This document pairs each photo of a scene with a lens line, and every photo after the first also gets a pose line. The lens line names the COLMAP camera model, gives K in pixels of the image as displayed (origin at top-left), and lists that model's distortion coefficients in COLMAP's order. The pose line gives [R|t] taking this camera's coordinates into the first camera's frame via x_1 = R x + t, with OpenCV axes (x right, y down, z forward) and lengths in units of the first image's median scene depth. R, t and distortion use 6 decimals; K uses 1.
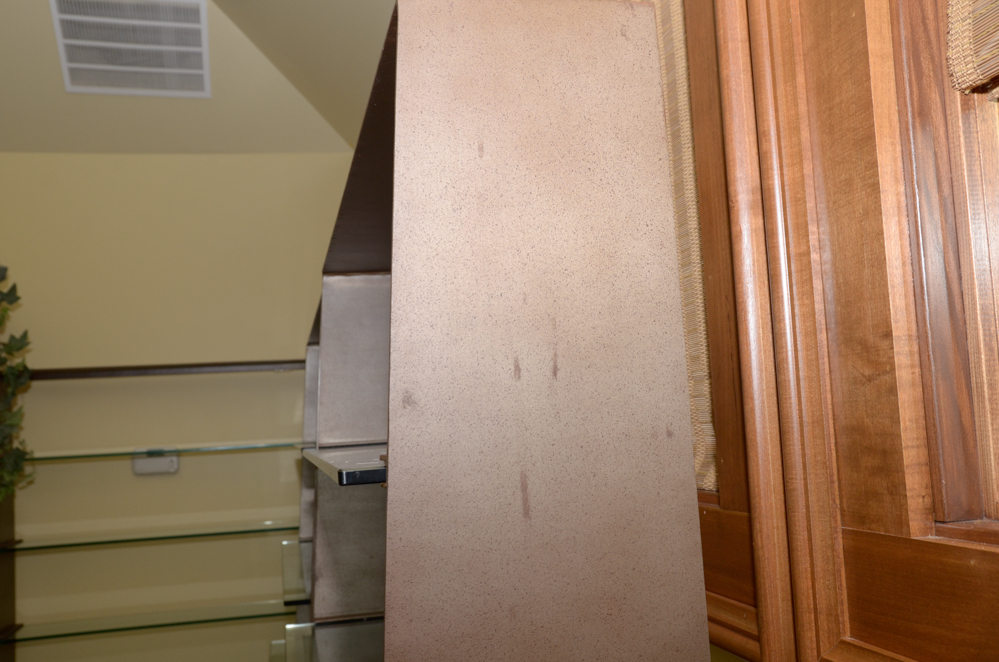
lens RADIAL K [[931.6, 0, 498.2], [0, 931.6, 377.5], [0, 0, 1]] dist [-0.073026, 0.181749]
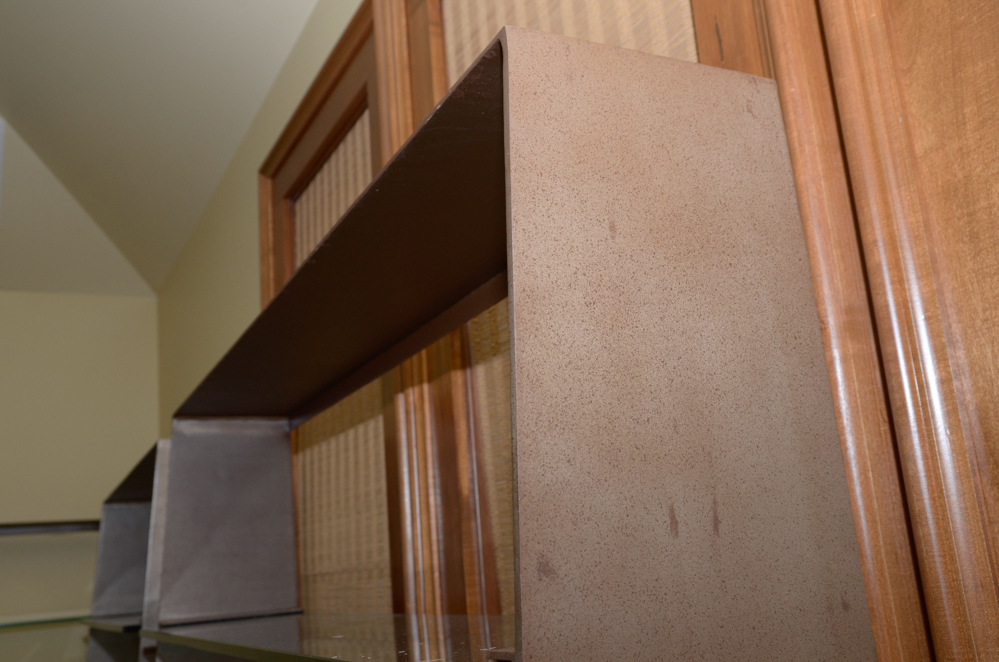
lens RADIAL K [[931.6, 0, 498.2], [0, 931.6, 377.5], [0, 0, 1]] dist [-0.073026, 0.181749]
pose [[0.972976, 0.028353, 0.229157, -0.278430], [0.010987, 0.985624, -0.168599, 0.000639], [-0.230643, 0.166560, 0.958677, 0.314432]]
